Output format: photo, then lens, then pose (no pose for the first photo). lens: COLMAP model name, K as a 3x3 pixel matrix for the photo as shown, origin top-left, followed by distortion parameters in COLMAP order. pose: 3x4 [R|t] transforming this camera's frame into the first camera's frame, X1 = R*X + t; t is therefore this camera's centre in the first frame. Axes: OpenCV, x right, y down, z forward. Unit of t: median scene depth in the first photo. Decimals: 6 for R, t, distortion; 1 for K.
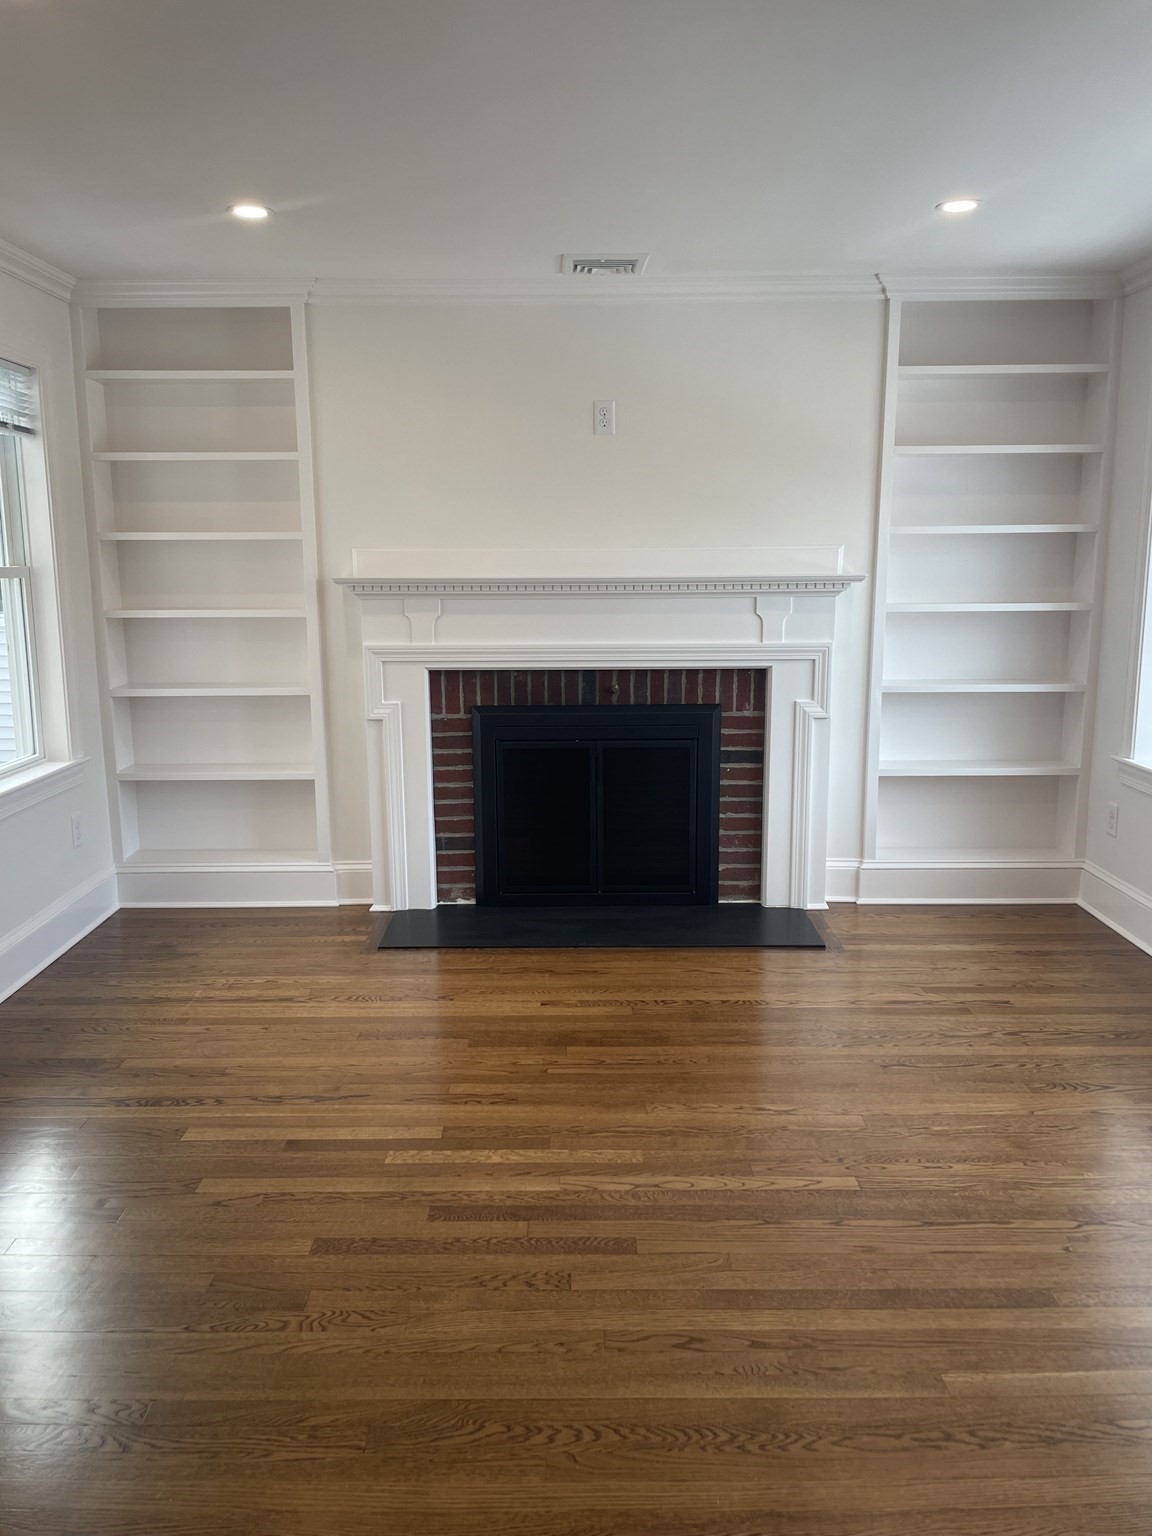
lens RADIAL K [[1161.2, 0, 580.0], [0, 1161.2, 766.2], [0, 0, 1]] dist [0.057548, 0.000956]
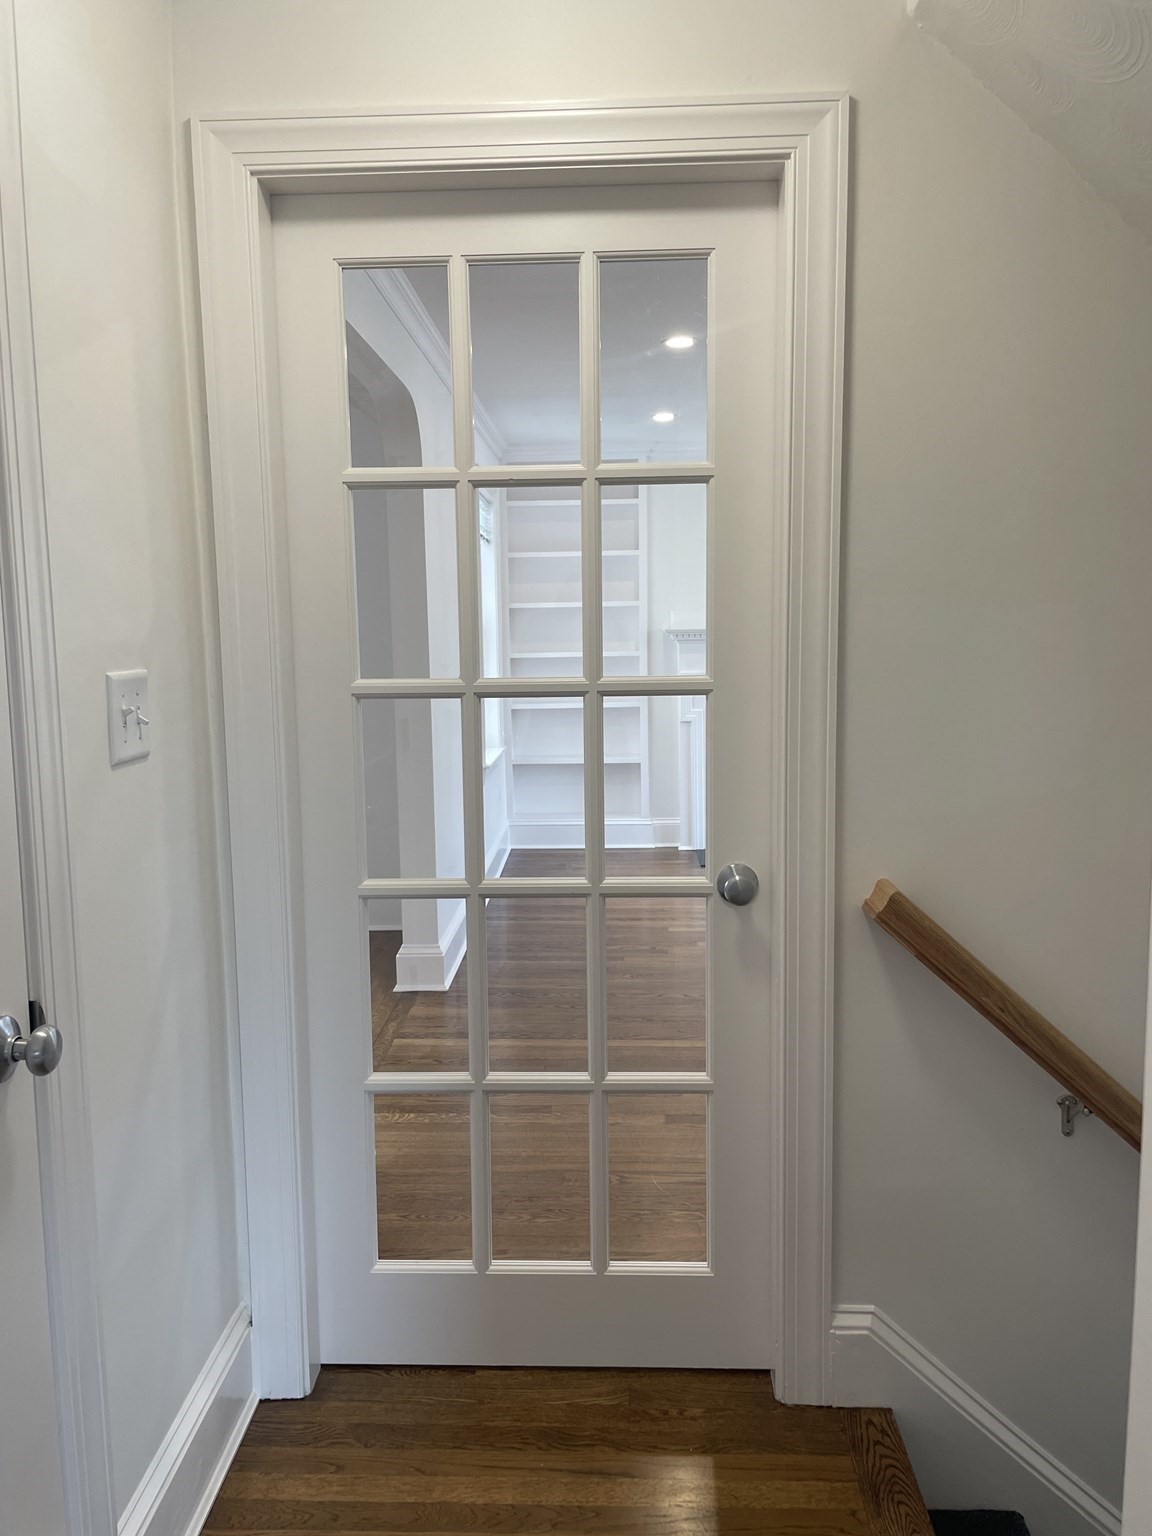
lens RADIAL K [[1161.2, 0, 570.3], [0, 1161.2, 770.5], [0, 0, 1]] dist [0.057548, 0.000956]
pose [[0.999127, -0.003740, -0.041598, -0.256835], [0.001471, 0.998515, -0.054461, 0.102926], [0.041740, 0.054352, 0.997649, -0.503536]]
